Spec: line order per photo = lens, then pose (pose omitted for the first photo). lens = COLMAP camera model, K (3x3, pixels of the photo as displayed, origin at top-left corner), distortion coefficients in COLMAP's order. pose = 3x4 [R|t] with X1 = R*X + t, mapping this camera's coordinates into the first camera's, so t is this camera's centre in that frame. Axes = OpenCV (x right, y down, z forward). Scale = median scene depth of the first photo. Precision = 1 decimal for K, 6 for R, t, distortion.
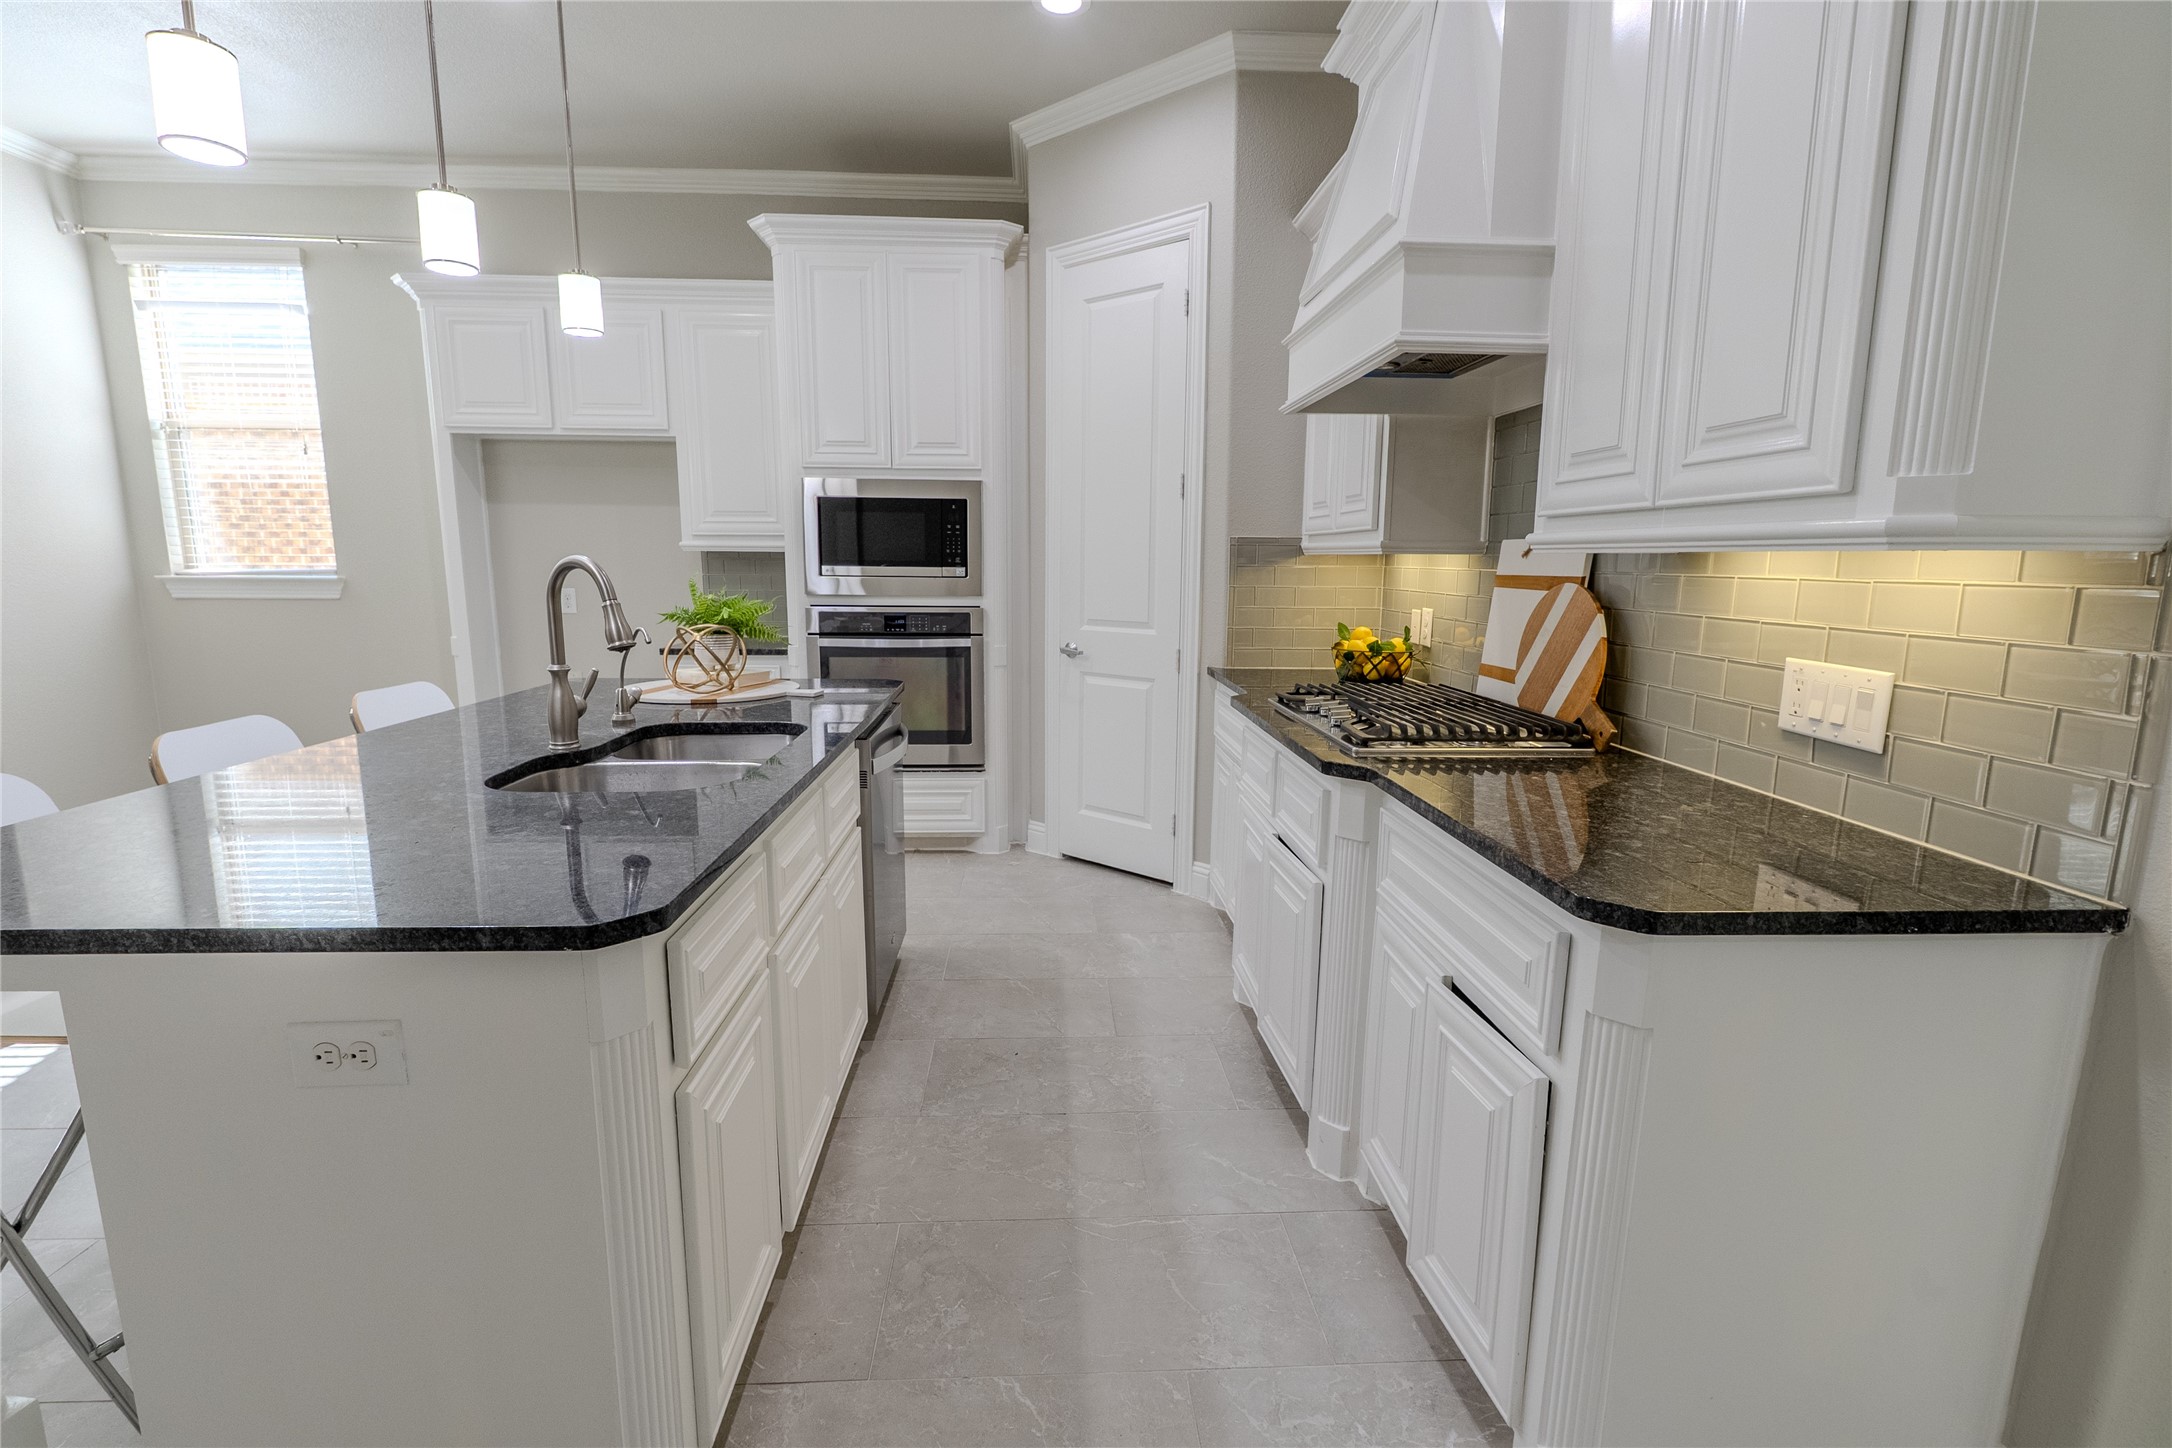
lens RADIAL K [[982.1, 0, 1081.4], [0, 982.1, 725.7], [0, 0, 1]] dist [-0.010359, 0.000110]
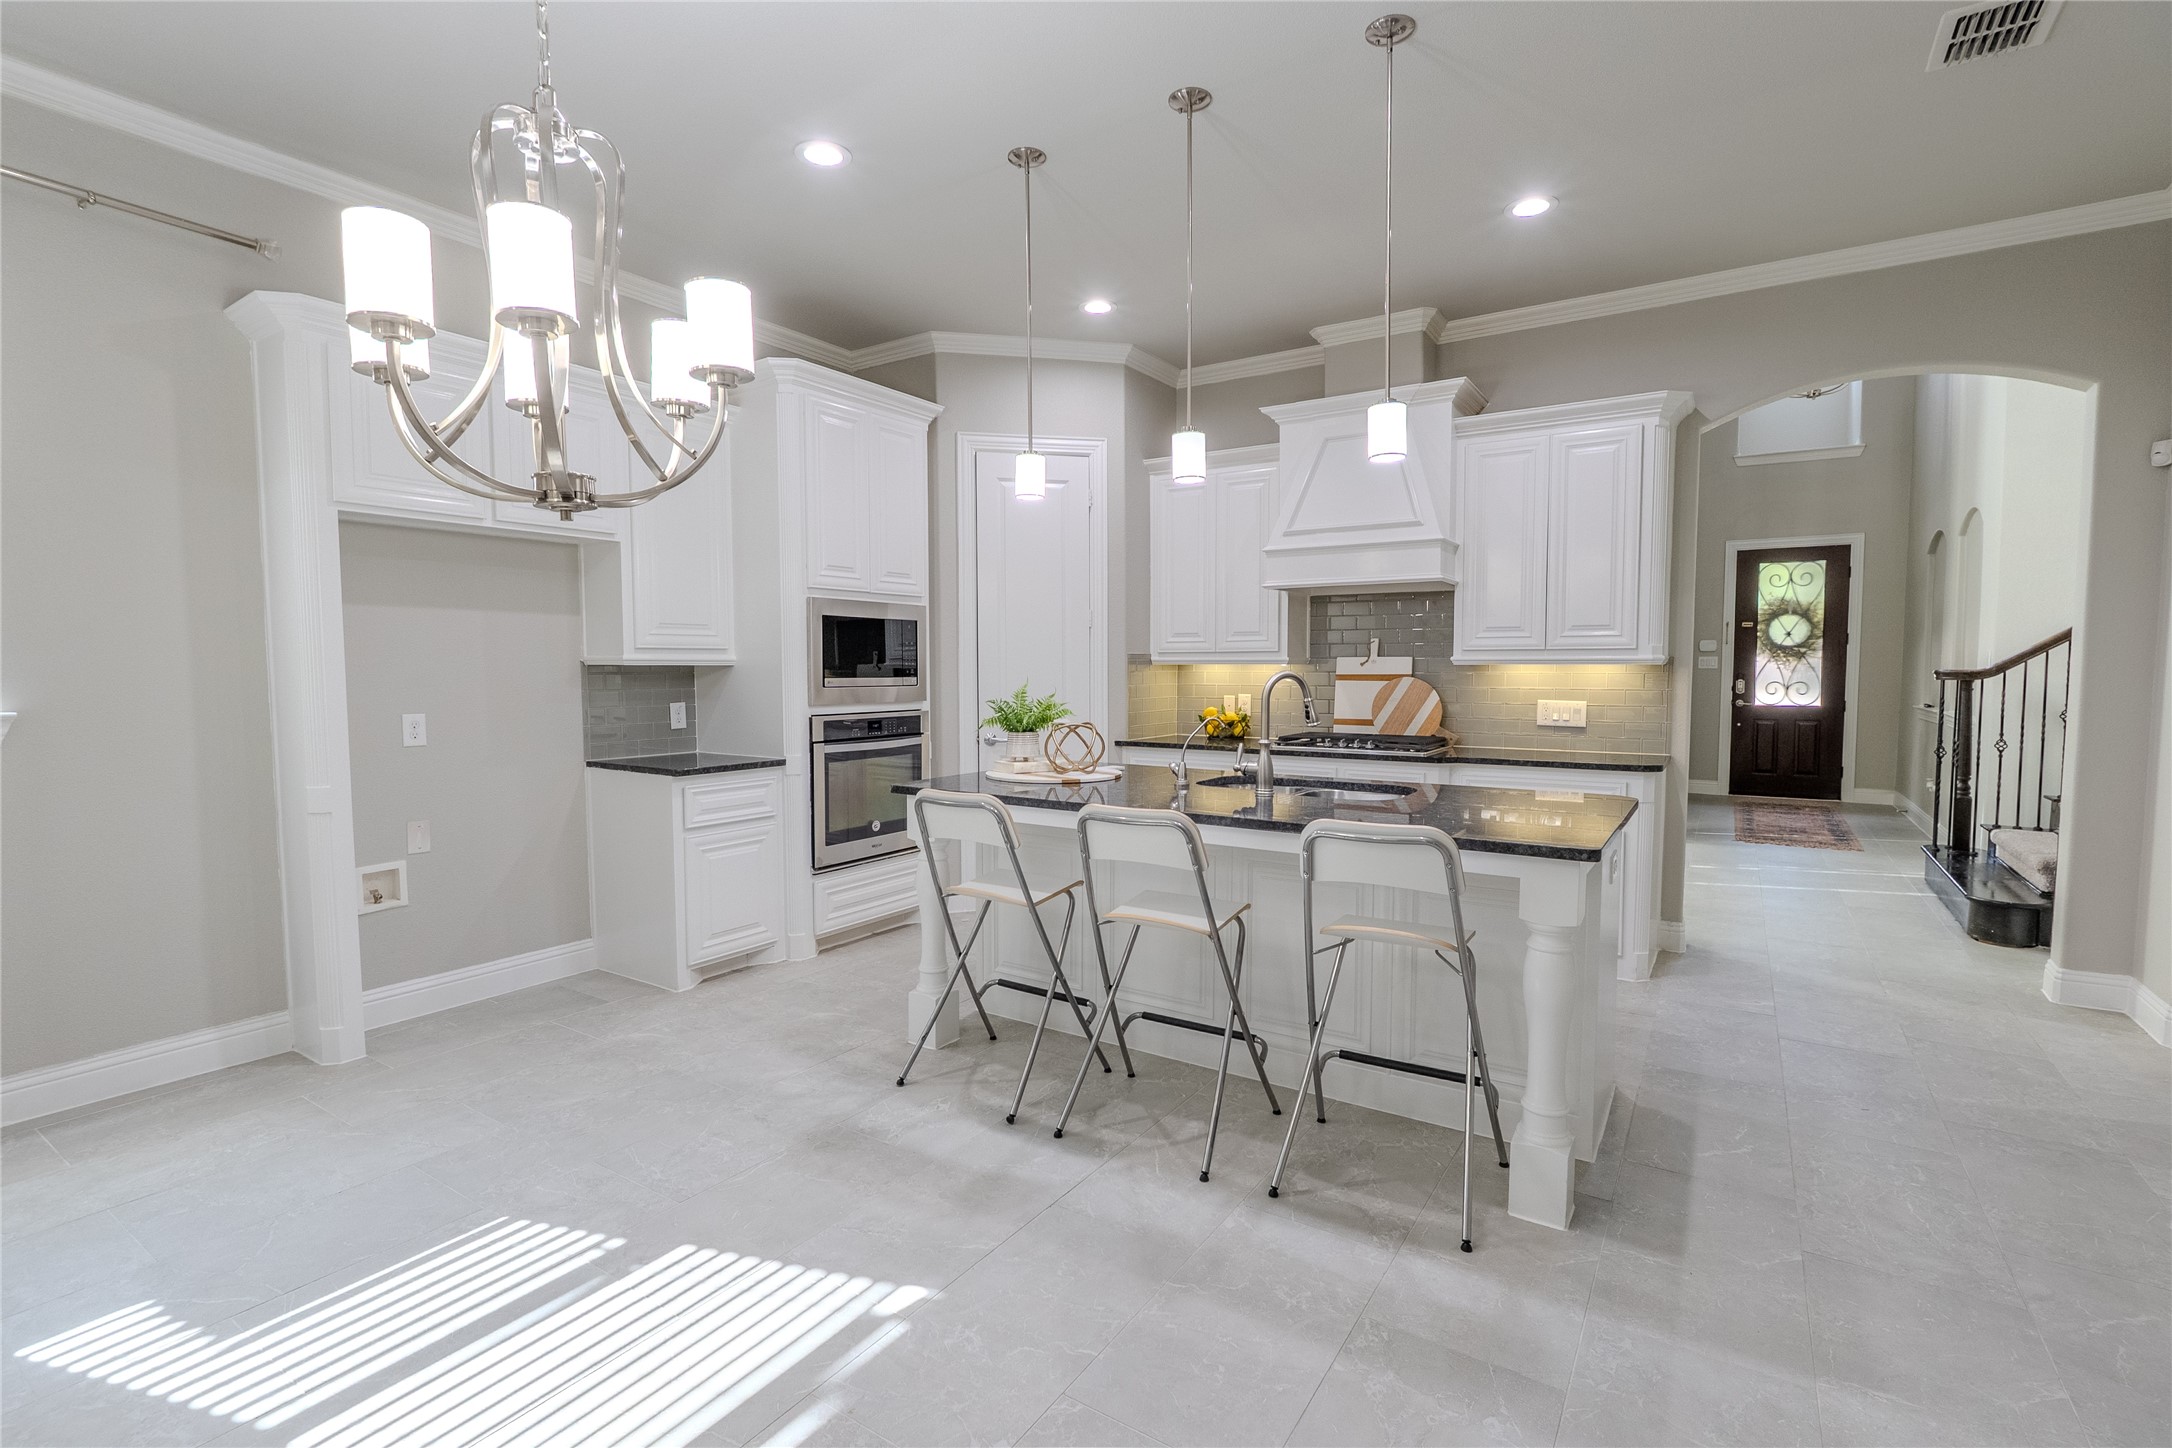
lens RADIAL K [[984.7, 0, 1084.6], [0, 984.7, 726.3], [0, 0, 1]] dist [-0.009686, 0.001005]
pose [[0.592286, -0.058386, 0.803610, -1.091214], [0.141309, 0.989440, -0.032262, -0.040682], [-0.793240, 0.132665, 0.594281, 0.161011]]
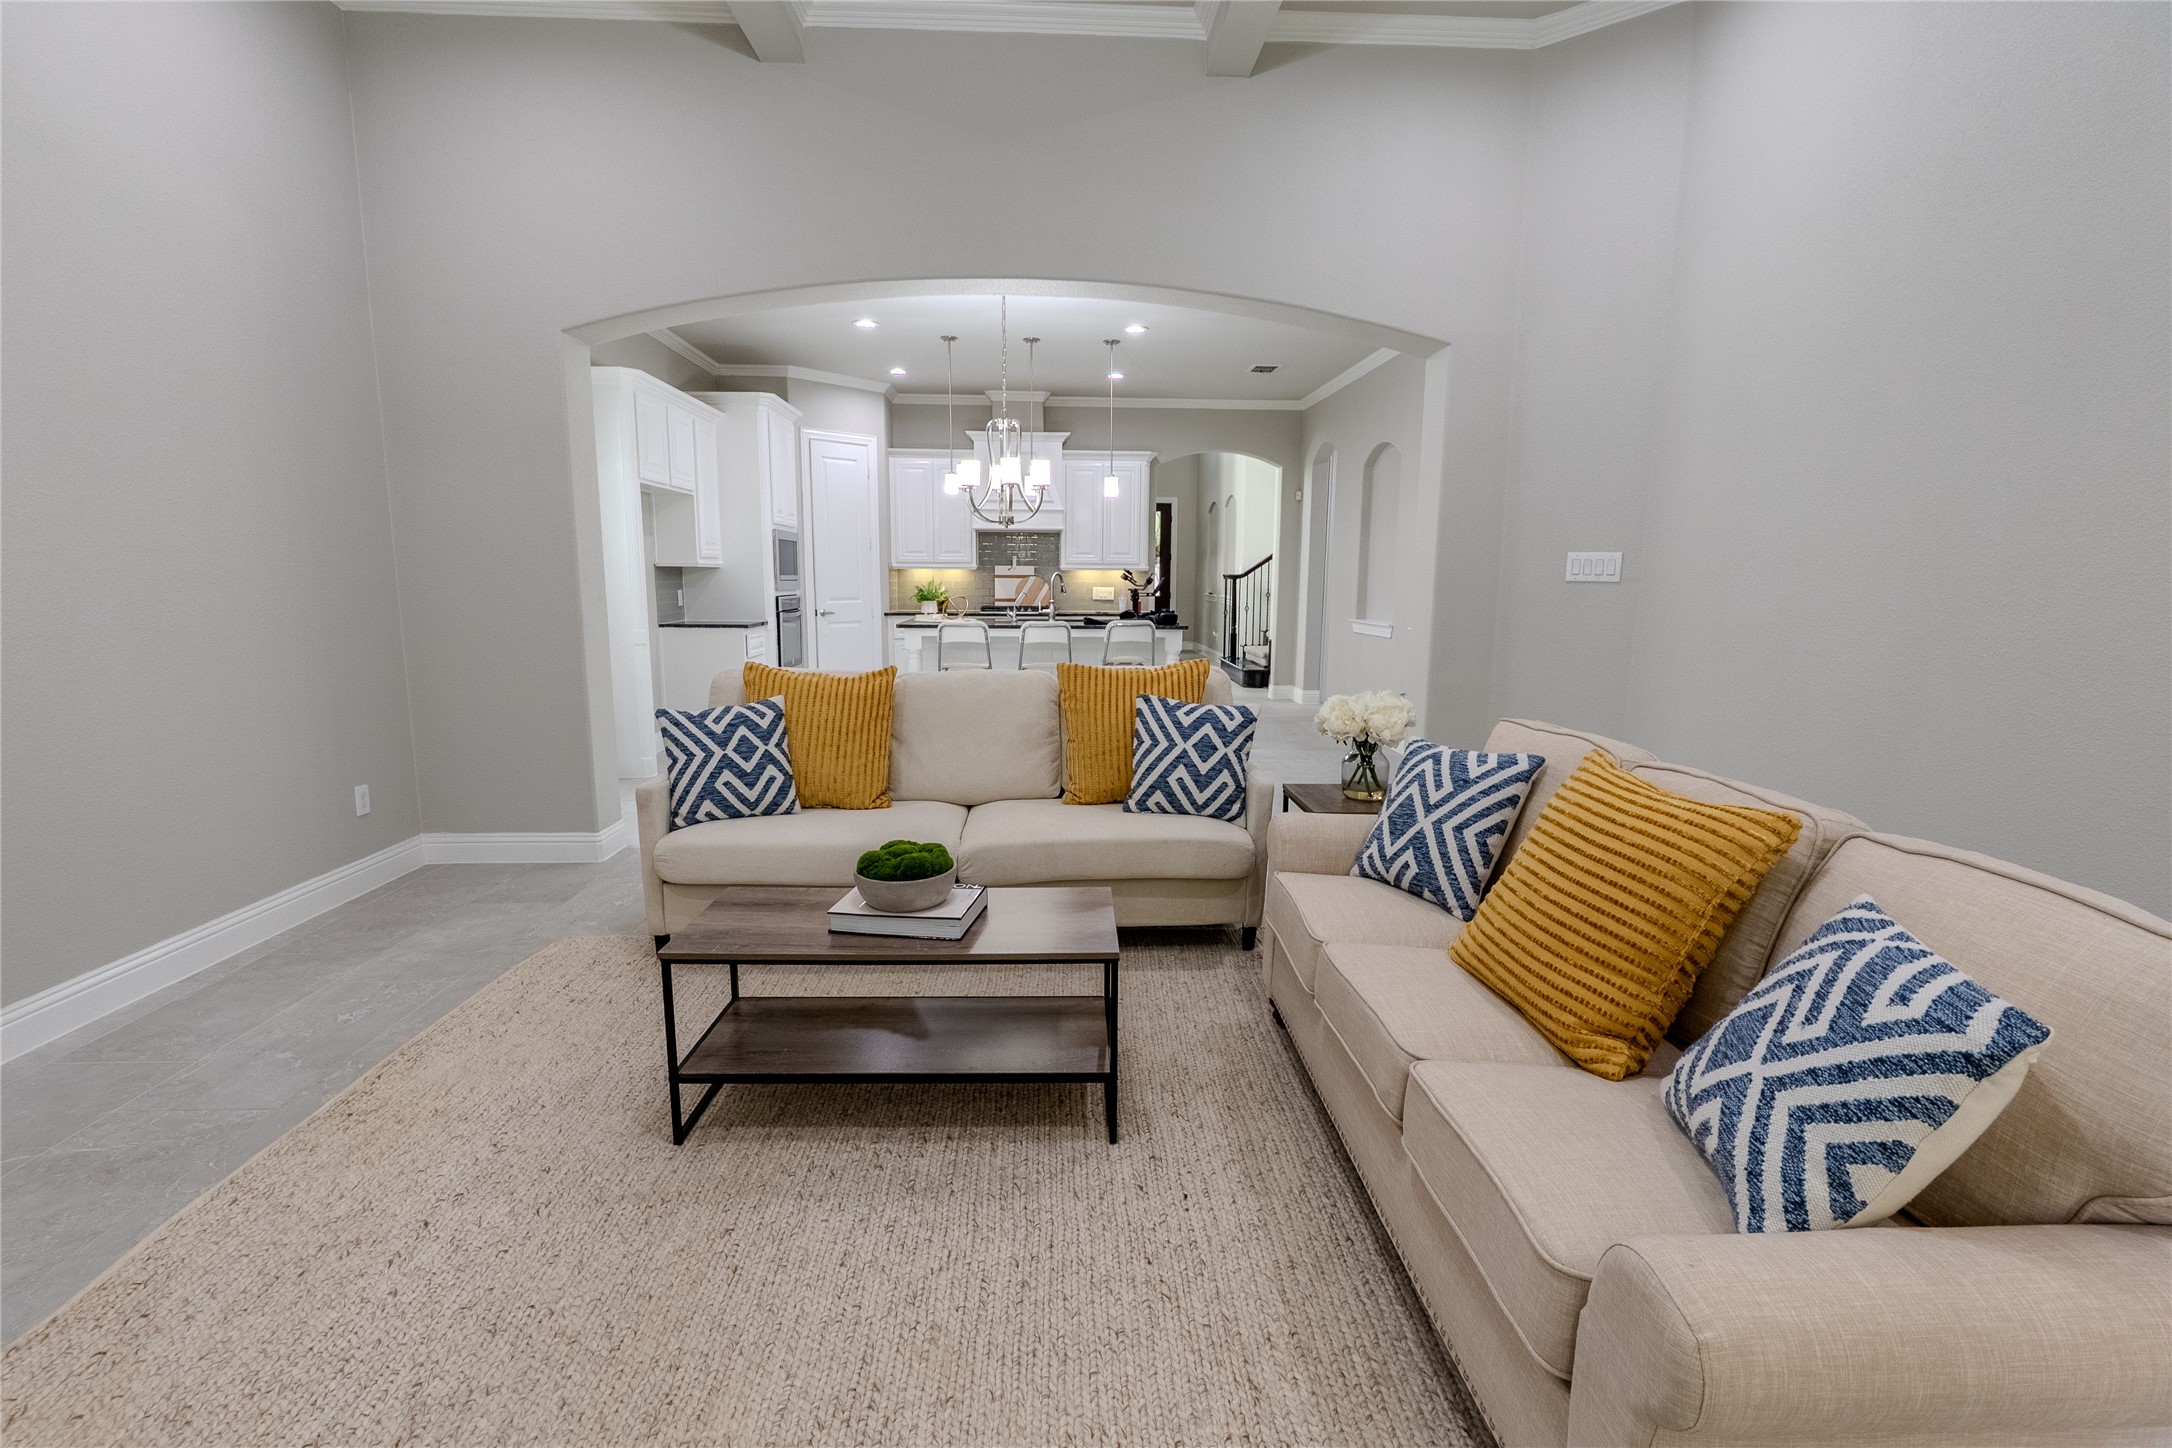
lens RADIAL K [[982.1, 0, 1081.4], [0, 982.1, 725.7], [0, 0, 1]] dist [-0.010359, 0.000110]
pose [[0.003605, -0.161573, 0.986854, -2.466303], [0.161866, 0.973941, 0.158868, -0.097466], [-0.986806, 0.159166, 0.029664, 0.469929]]
